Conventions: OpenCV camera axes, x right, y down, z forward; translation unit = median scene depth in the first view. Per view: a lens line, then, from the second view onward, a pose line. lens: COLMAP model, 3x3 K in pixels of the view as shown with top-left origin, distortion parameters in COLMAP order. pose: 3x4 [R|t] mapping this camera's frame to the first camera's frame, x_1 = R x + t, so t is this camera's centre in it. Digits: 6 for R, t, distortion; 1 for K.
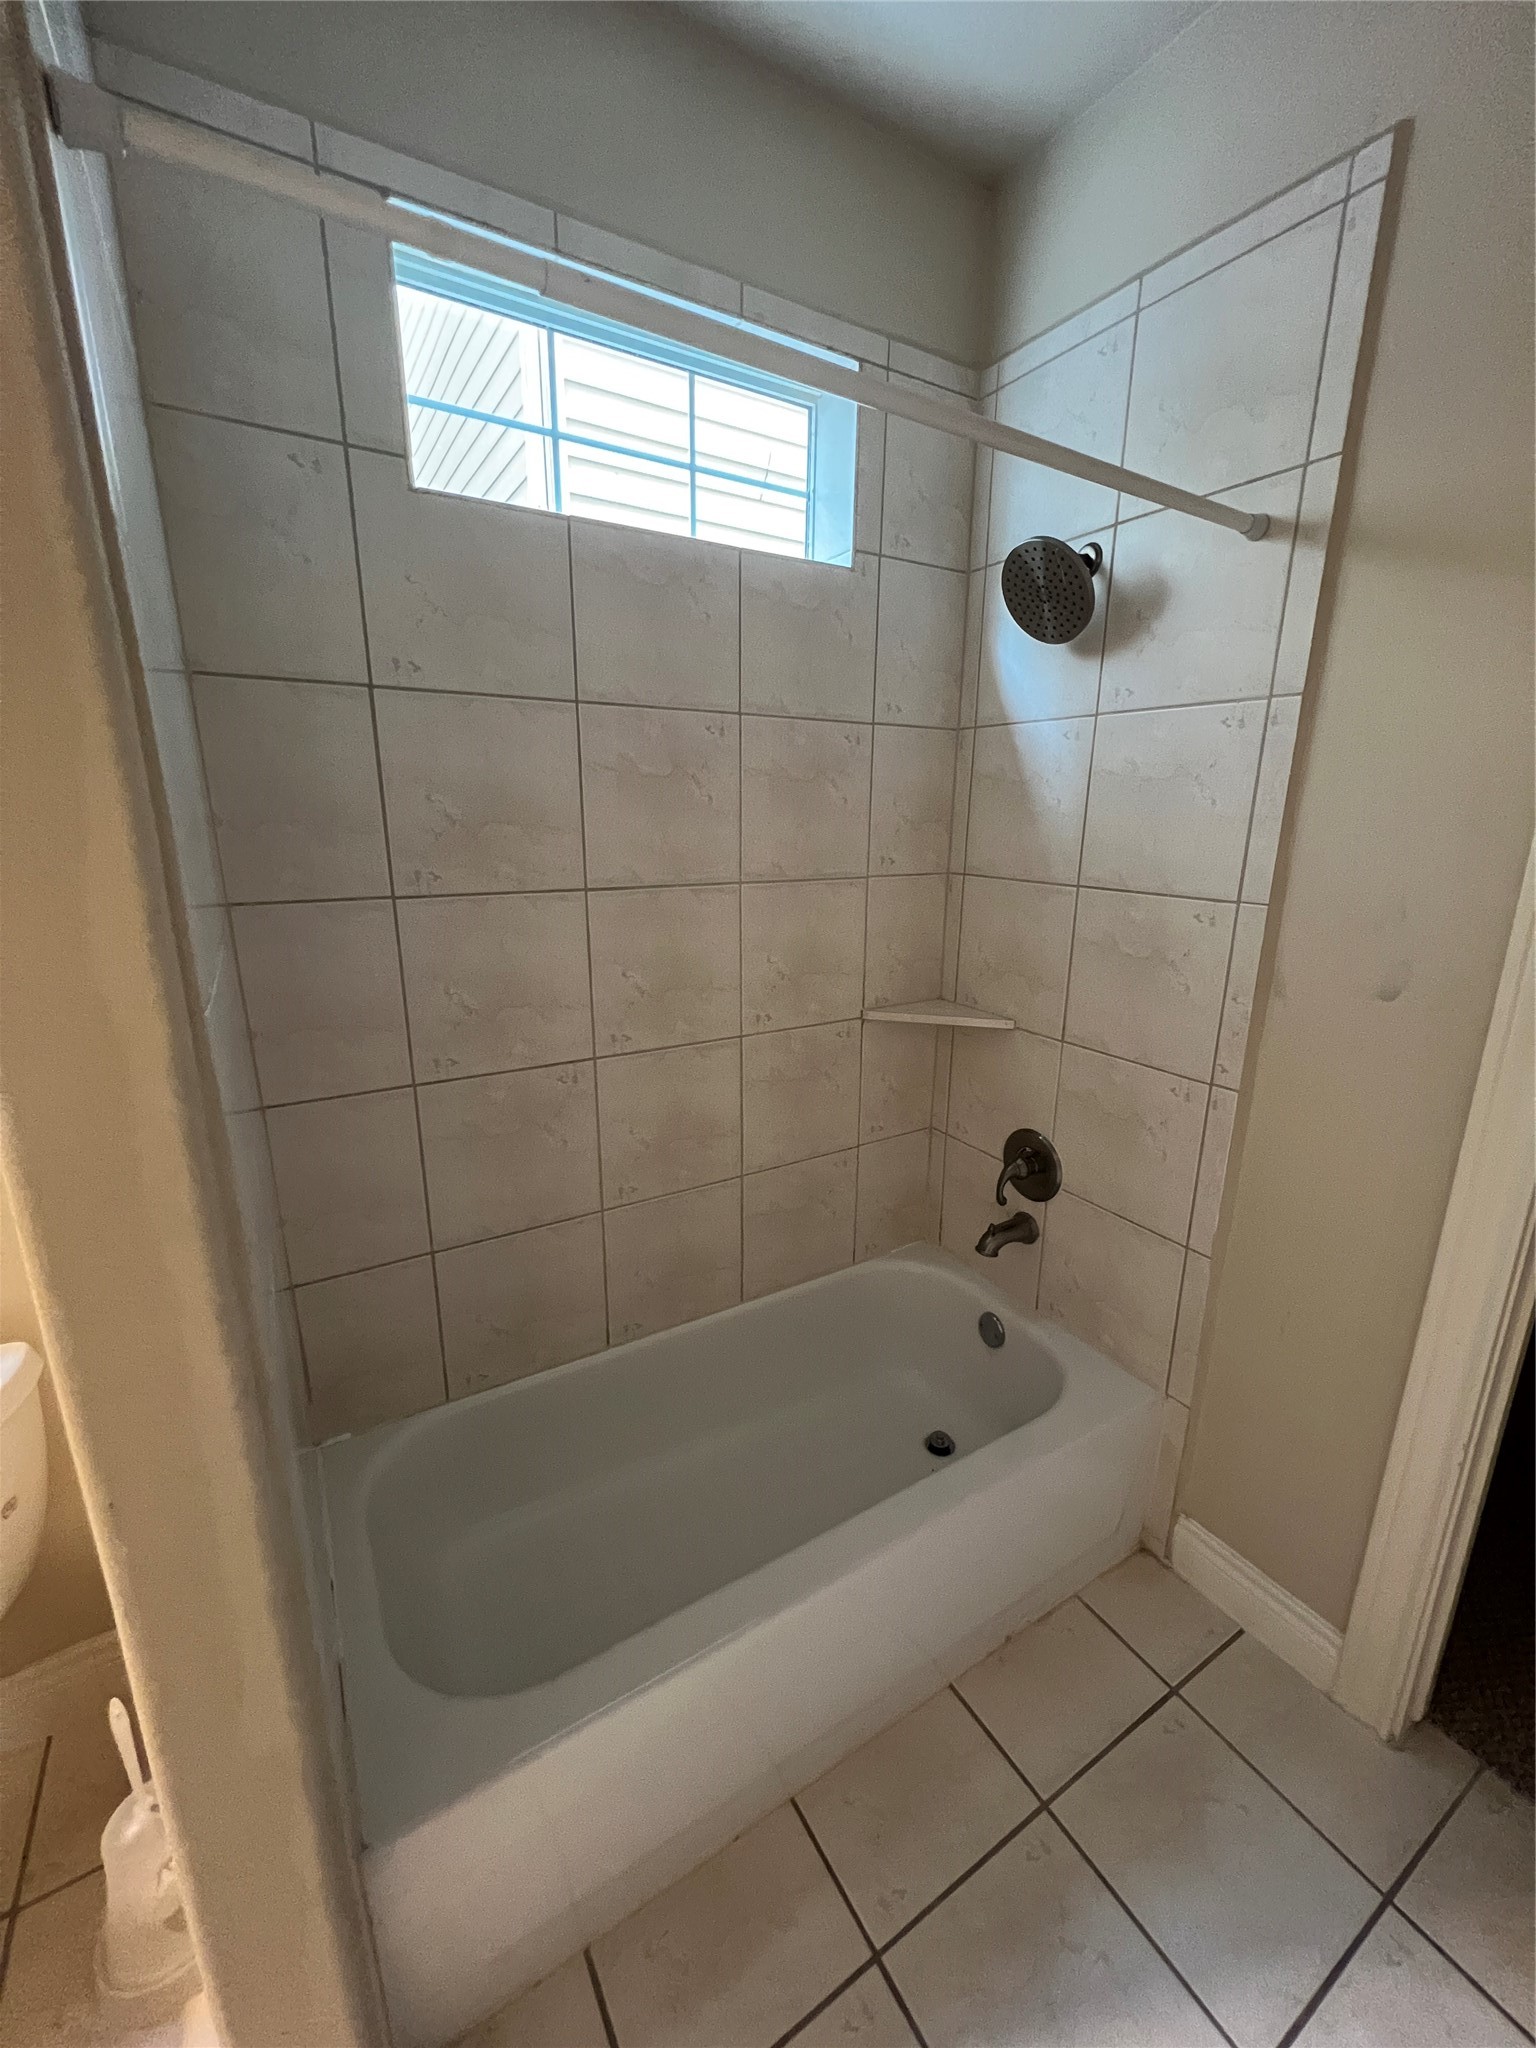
lens RADIAL K [[822.4, 0, 780.6], [0, 822.4, 1017.1], [0, 0, 1]] dist [-0.005925, 0.001871]
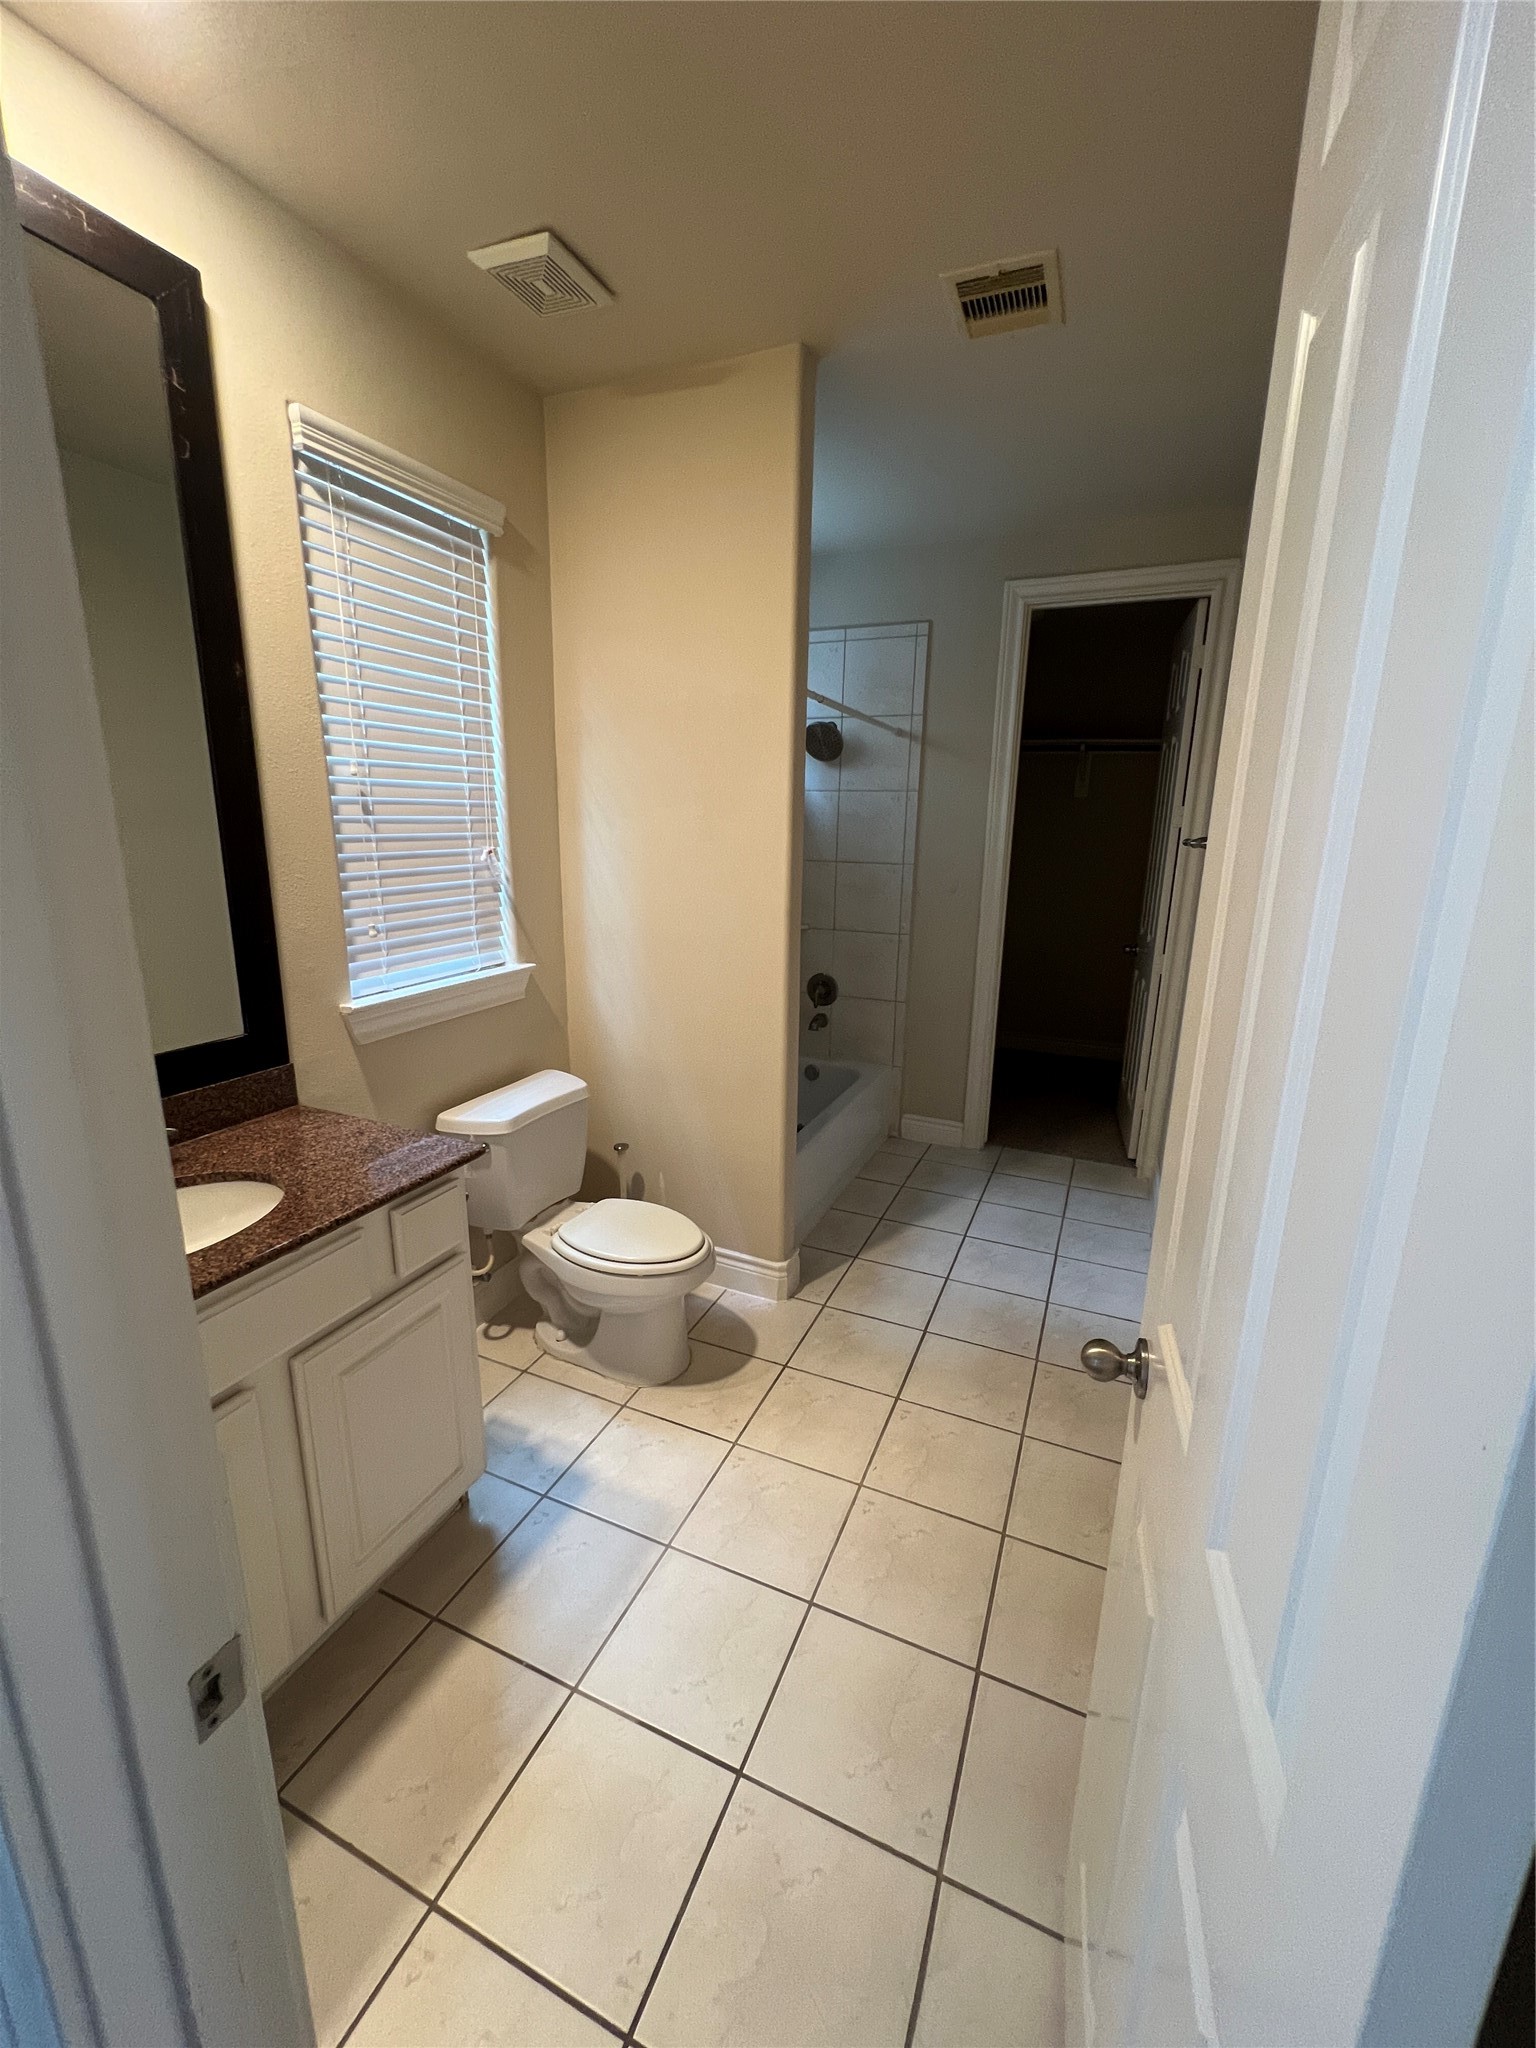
lens RADIAL K [[822.4, 0, 774.7], [0, 822.4, 1018.2], [0, 0, 1]] dist [-0.005925, 0.001871]
pose [[0.823811, -0.127098, 0.552433, -1.313451], [0.132099, 0.990753, 0.030950, 0.217394], [-0.551259, 0.047479, 0.832982, -0.976034]]
